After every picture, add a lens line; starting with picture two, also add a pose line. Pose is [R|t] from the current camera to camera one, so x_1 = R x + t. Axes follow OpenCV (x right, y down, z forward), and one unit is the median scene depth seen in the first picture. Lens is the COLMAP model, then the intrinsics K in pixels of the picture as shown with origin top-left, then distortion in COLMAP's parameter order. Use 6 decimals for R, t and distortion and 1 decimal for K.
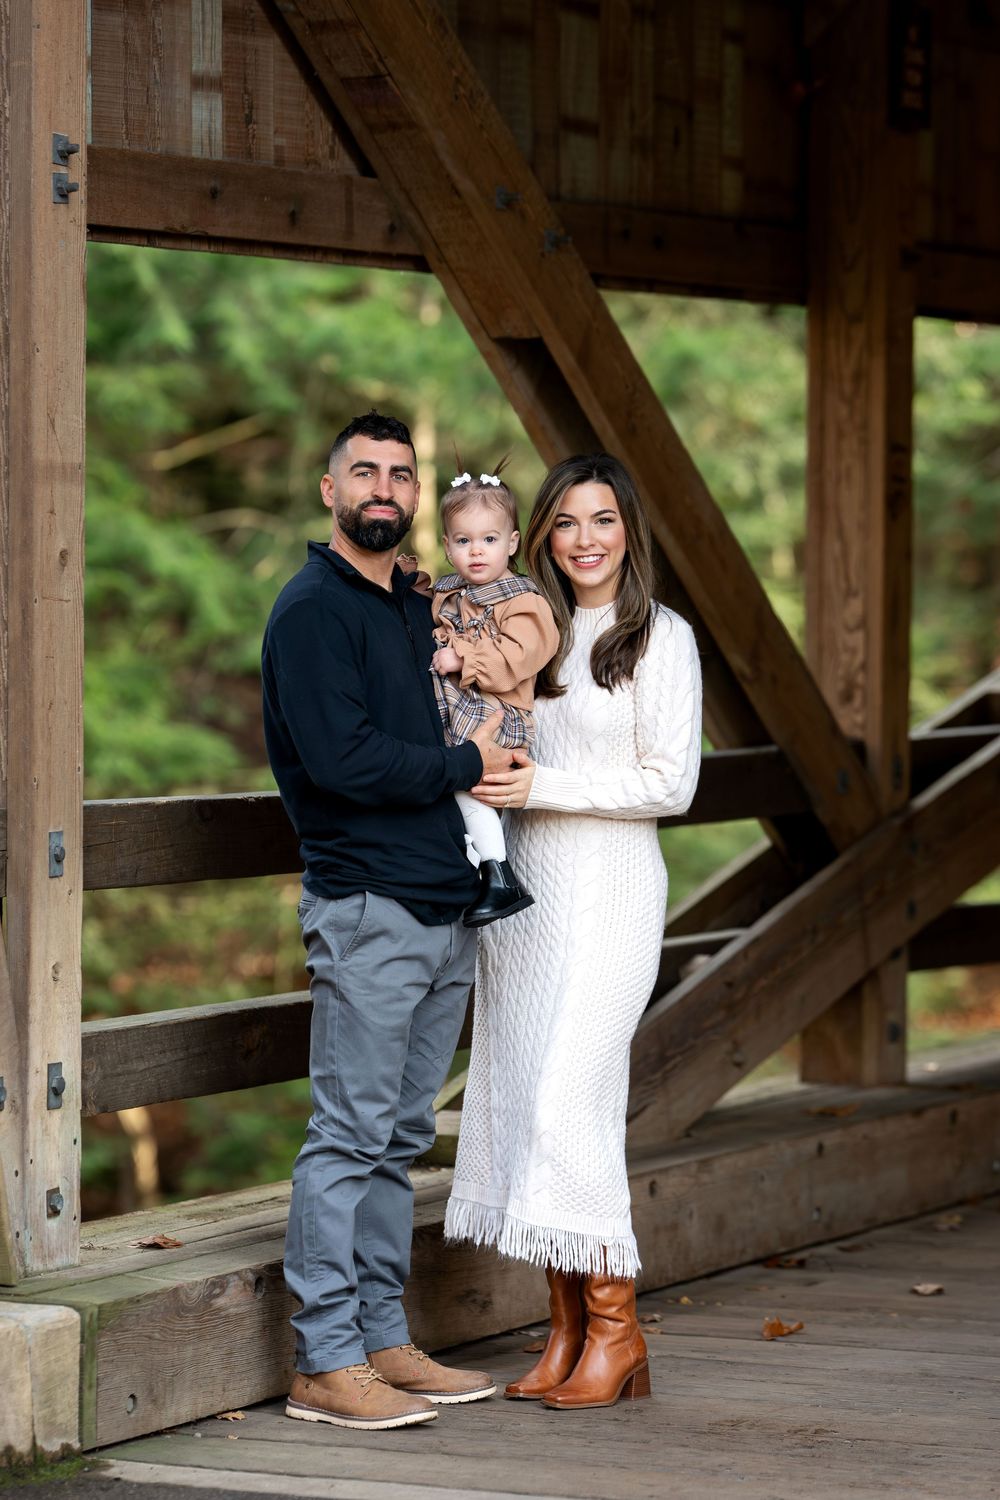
lens RADIAL K [[5906.4, 0, 500.3], [0, 5906.4, 751.6], [0, 0, 1]] dist [0.065015, -1.780981]
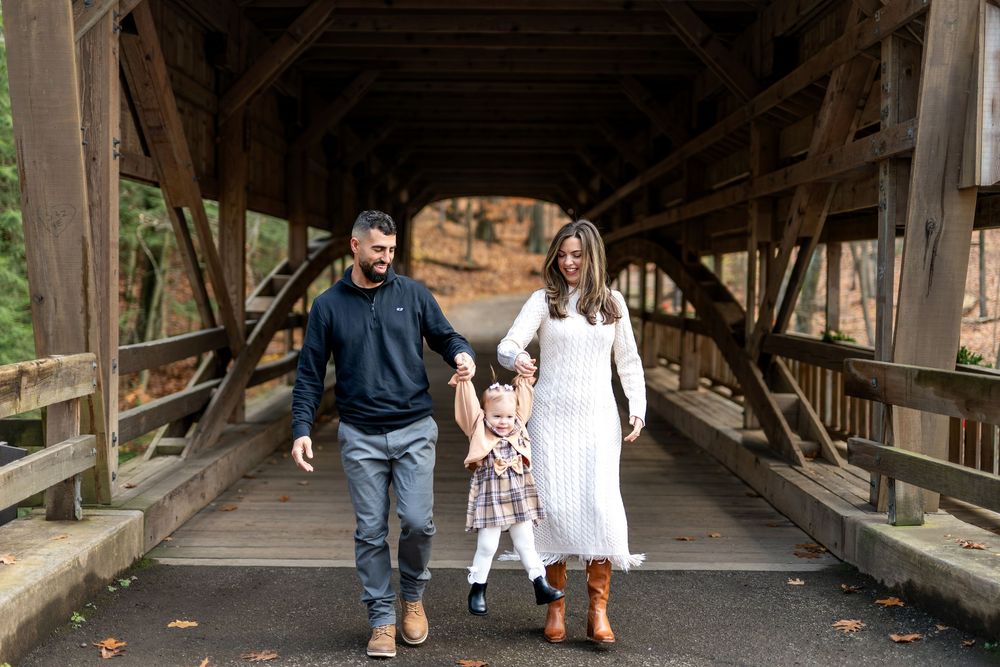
lens RADIAL K [[1415.2, 0, 500.0], [0, 1415.2, 333.5], [0, 0, 1]] dist [-0.004974, 0.016555]
pose [[0.898334, -0.013306, 0.439112, -0.218446], [0.009571, 0.999897, 0.010718, -0.005994], [-0.439209, -0.005426, 0.898368, 0.228580]]
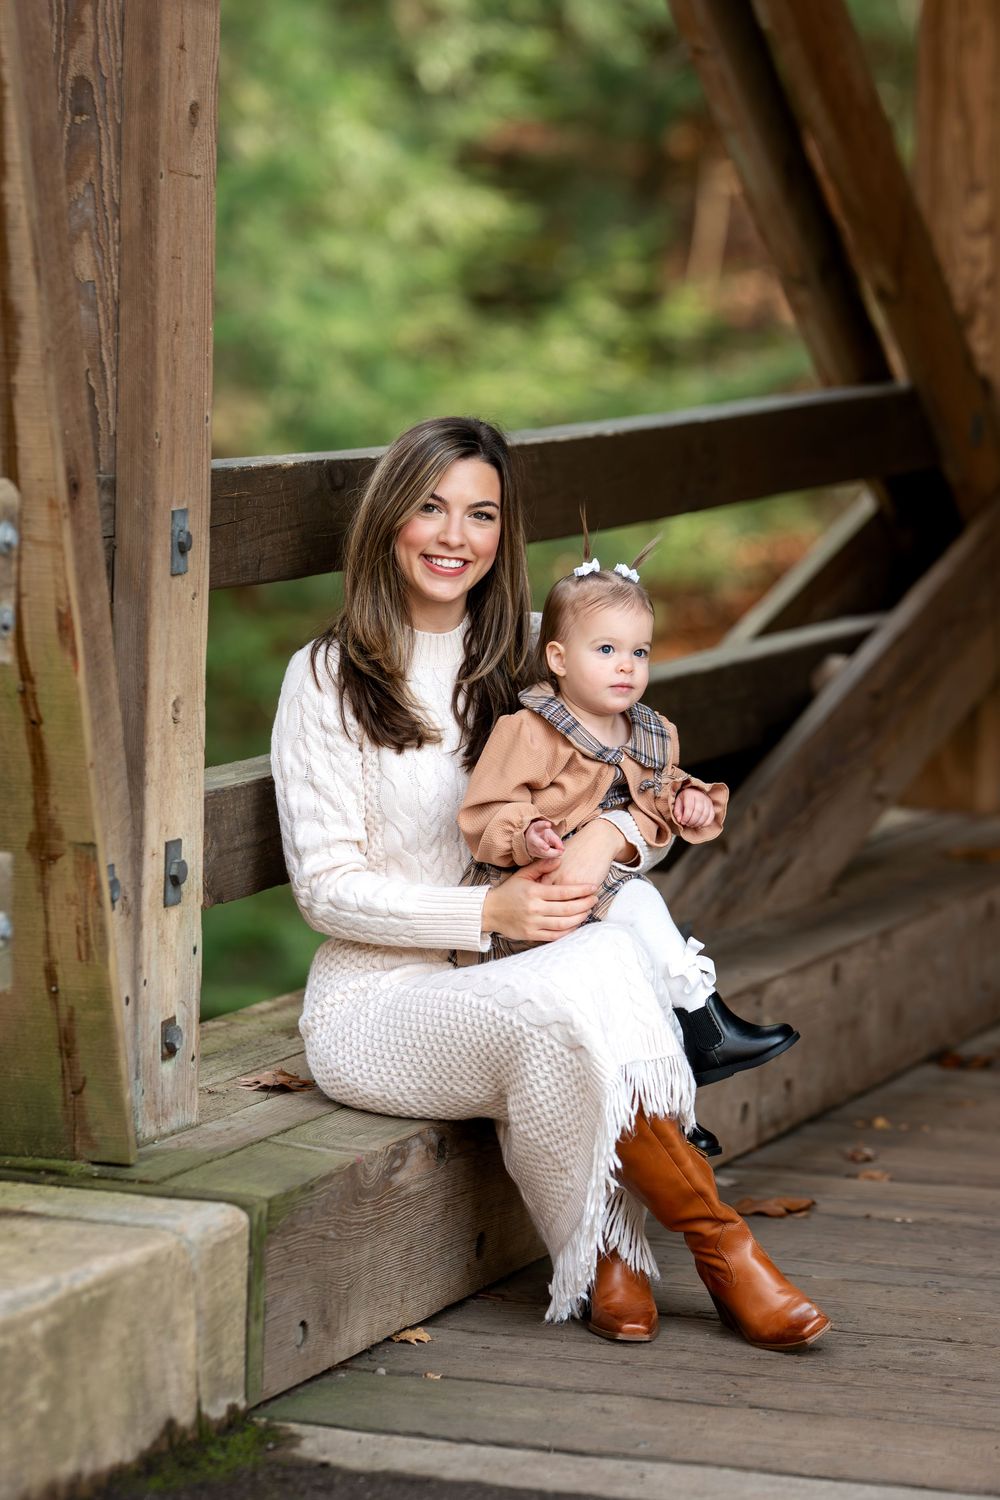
lens RADIAL K [[5715.1, 0, 416.6], [0, 5715.1, 747.1], [0, 0, 1]] dist [0.015616, -0.387991]
pose [[0.996260, 0.006098, 0.086190, -0.103872], [-0.012001, 0.997604, 0.068141, -0.004668], [-0.085568, -0.068920, 0.993946, 0.322471]]
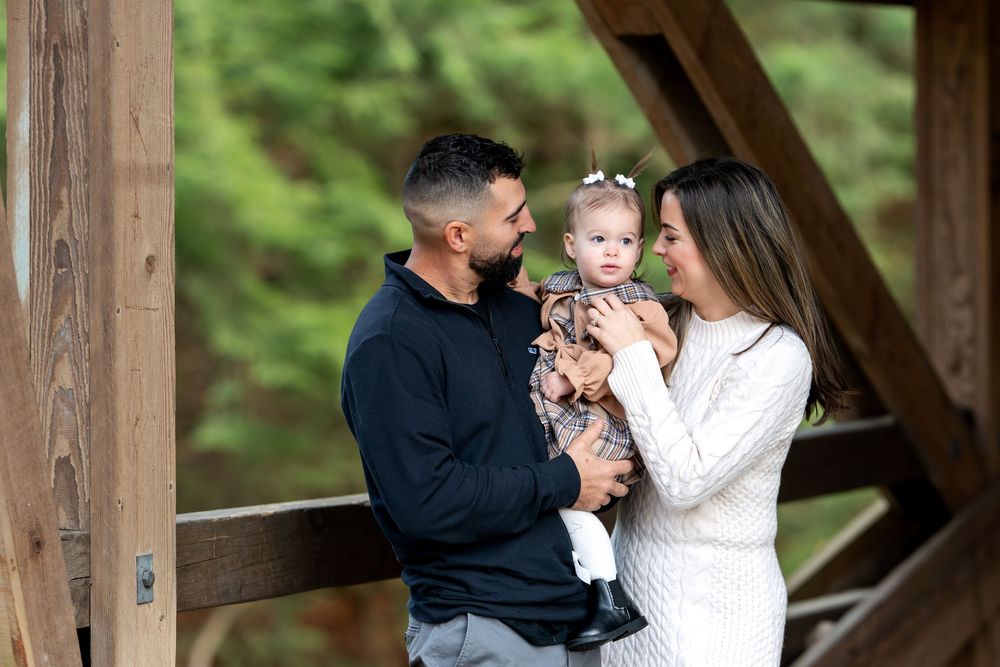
lens RADIAL K [[3872.3, 0, 499.4], [0, 3872.3, 221.5], [0, 0, 1]] dist [-0.013231, 1.230759]
pose [[0.998964, -0.012722, -0.043691, 0.008797], [0.011351, 0.999439, -0.031502, -0.019227], [0.044067, 0.030974, 0.998548, 0.379523]]
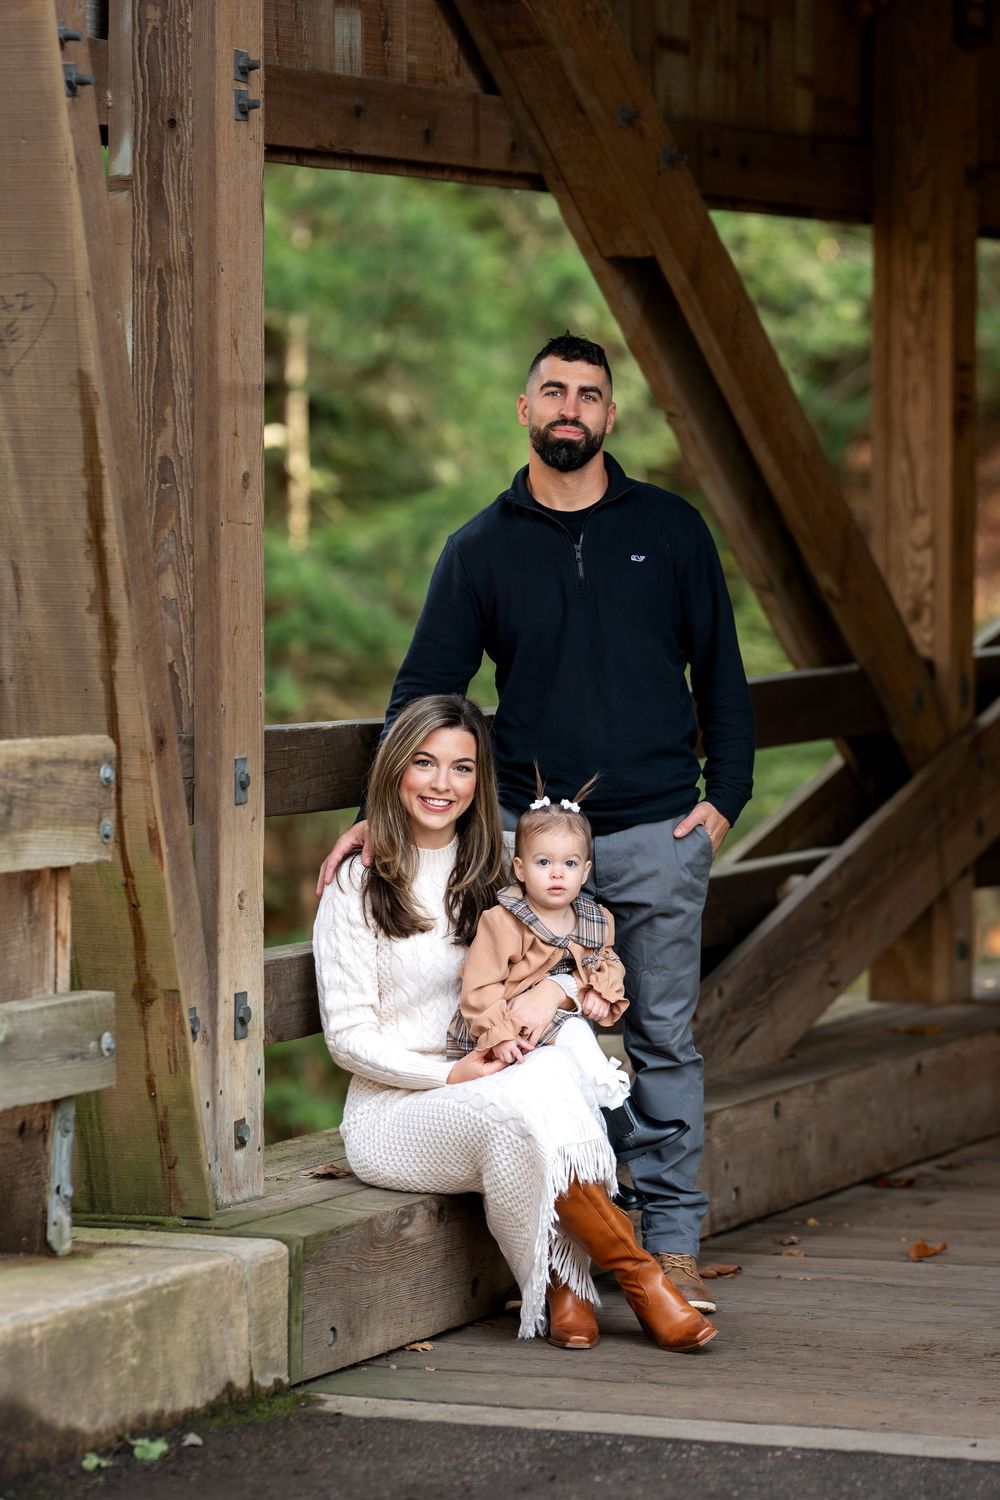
lens RADIAL K [[5779.3, 0, 502.8], [0, 5779.3, 745.9], [0, 0, 1]] dist [0.010392, -0.162206]
pose [[0.998707, -0.008692, 0.050088, -0.078774], [0.008033, 0.999879, 0.013330, -0.001000], [-0.050198, -0.012910, 0.998656, 0.033690]]
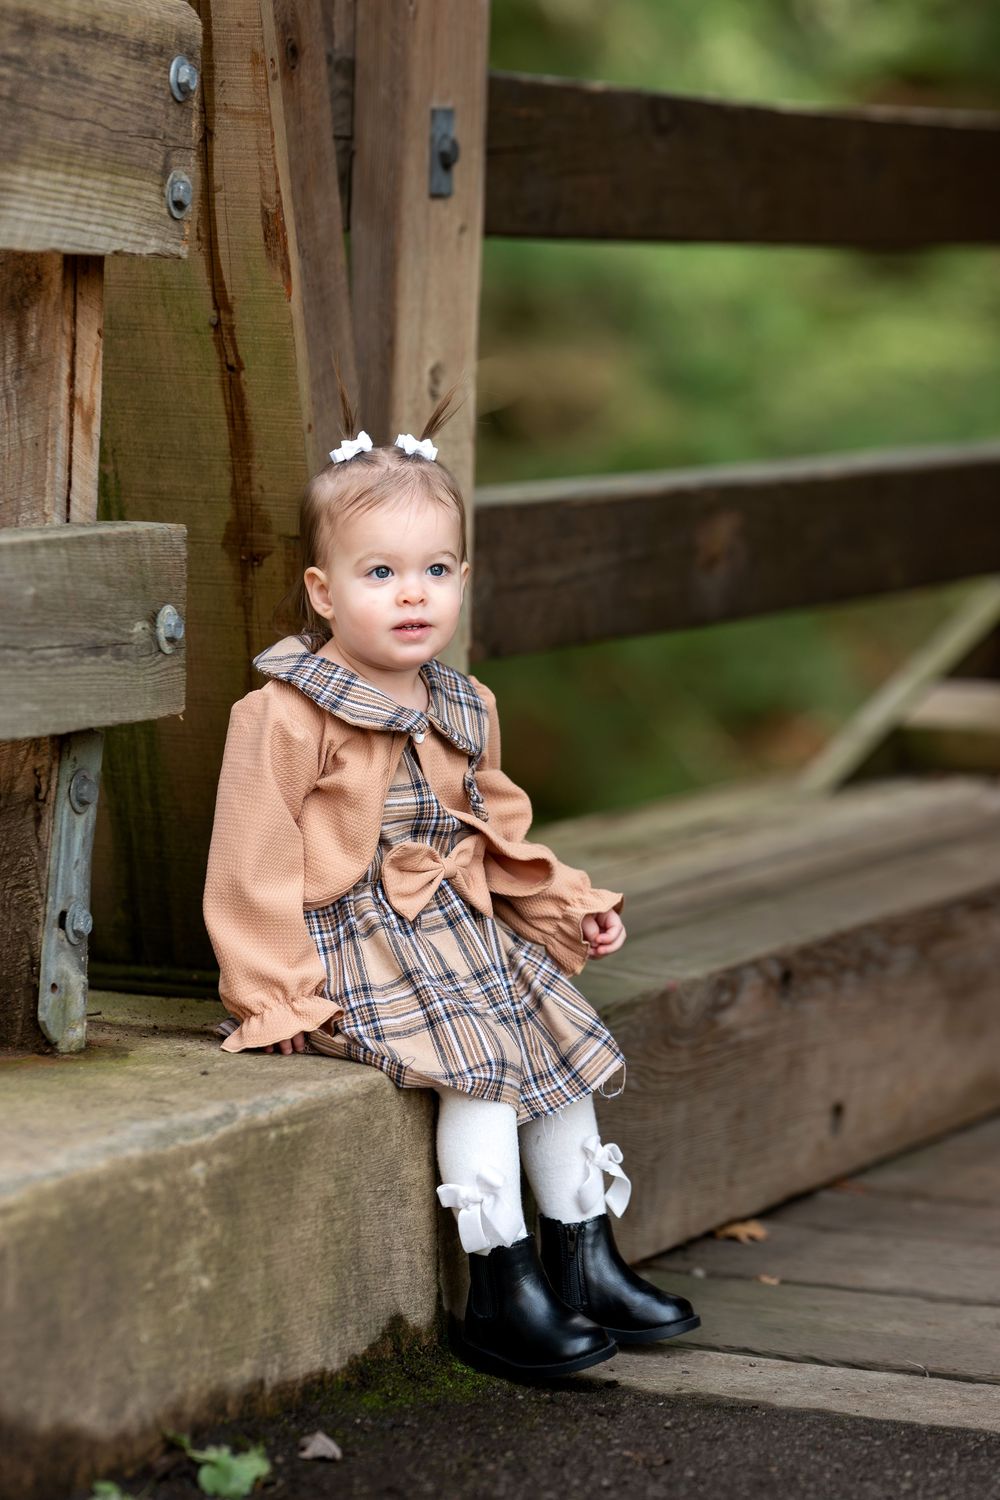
lens RADIAL K [[5660.1, 0, 500.2], [0, 5660.1, 796.6], [0, 0, 1]] dist [-0.006284, 1.352322]
pose [[0.999263, 0.019608, 0.033008, -0.084235], [-0.021828, 0.997426, 0.068304, 0.039134], [-0.031584, -0.068974, 0.997118, 0.494987]]
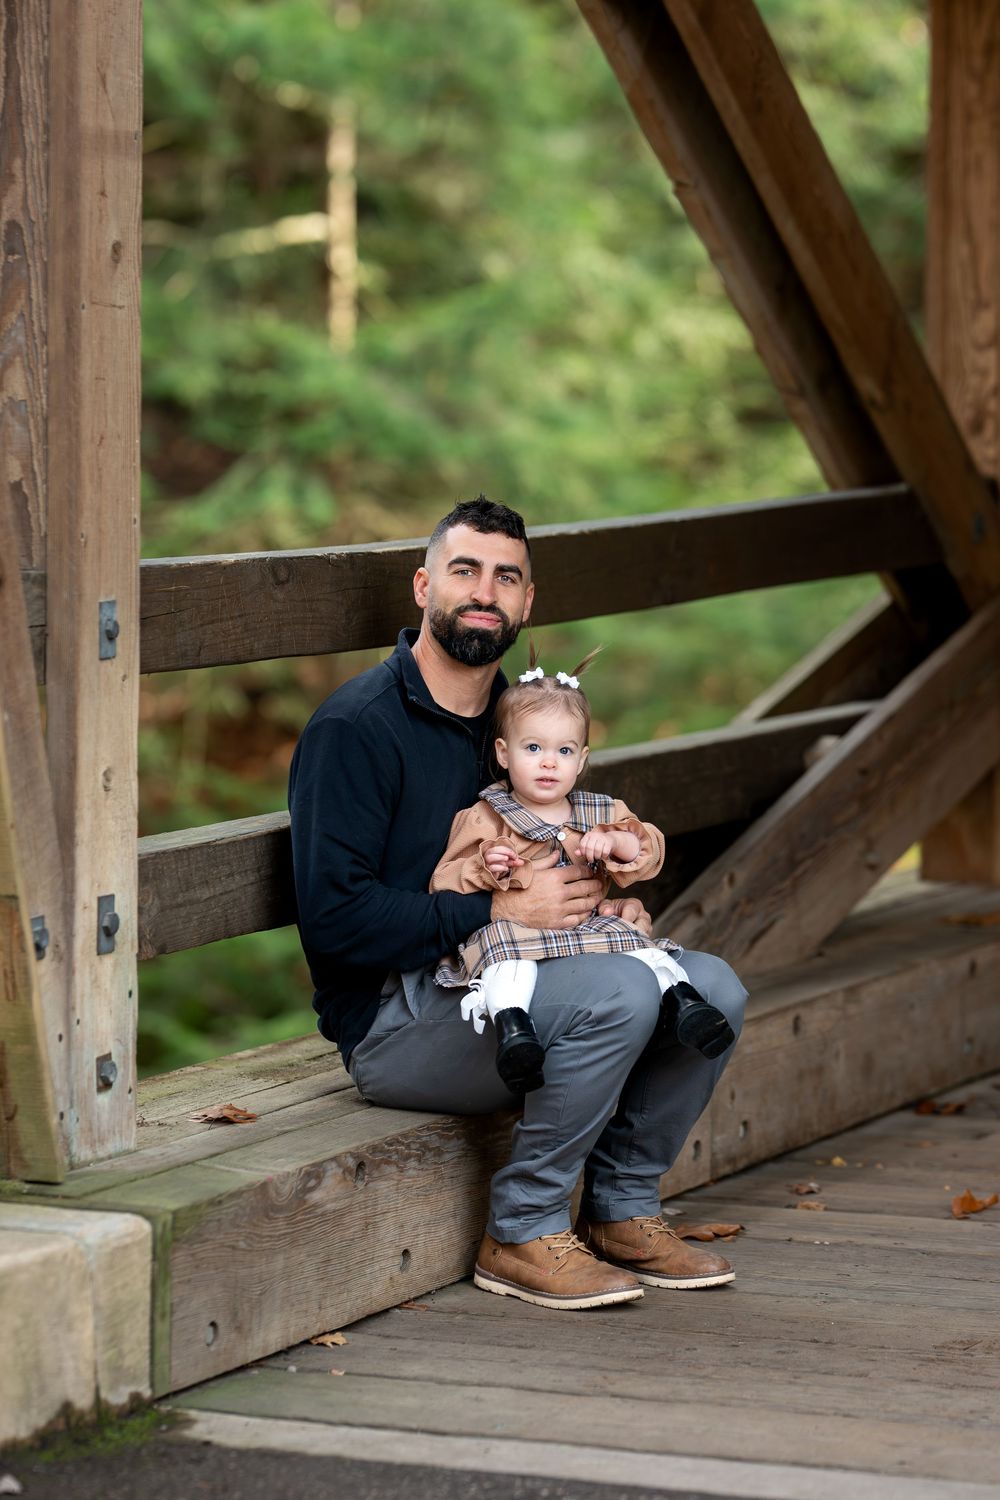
lens RADIAL K [[5772.5, 0, 592.3], [0, 5772.5, 552.1], [0, 0, 1]] dist [0.023587, -0.149507]
pose [[0.998892, -0.001294, 0.047038, -0.046331], [0.000668, 0.999911, 0.013325, -0.003105], [-0.047051, -0.013279, 0.998804, 0.227808]]
